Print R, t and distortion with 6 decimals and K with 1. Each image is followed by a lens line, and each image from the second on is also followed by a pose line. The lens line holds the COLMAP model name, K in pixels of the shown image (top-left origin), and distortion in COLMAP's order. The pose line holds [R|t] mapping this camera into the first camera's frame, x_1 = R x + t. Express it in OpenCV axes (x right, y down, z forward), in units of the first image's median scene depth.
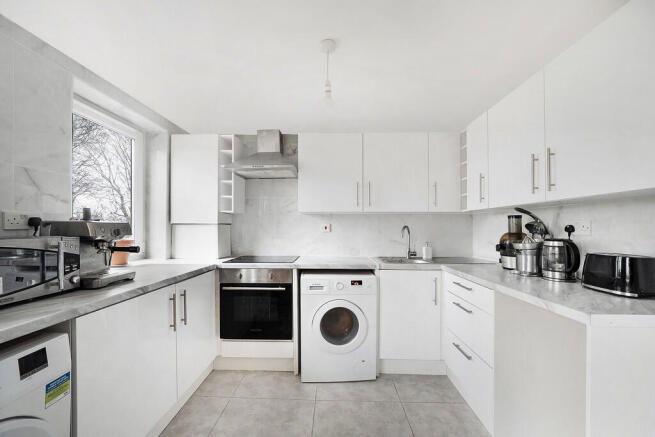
lens RADIAL K [[248.8, 0, 327.1], [0, 248.8, 226.6], [0, 0, 1]] dist [-0.000994, 0.000060]
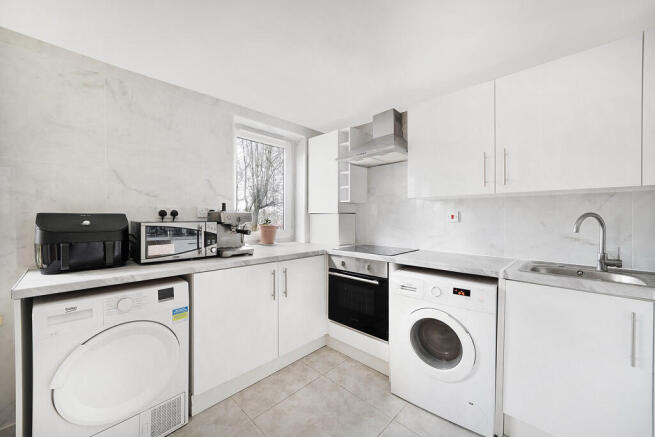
lens RADIAL K [[255.6, 0, 327.5], [0, 255.6, 218.5], [0, 0, 1]] dist [0.000075, 0.000024]
pose [[0.737293, 0.003765, -0.675562, 0.318626], [0.001283, 0.999975, 0.006974, 0.005459], [0.675572, -0.006009, 0.737270, 0.177223]]
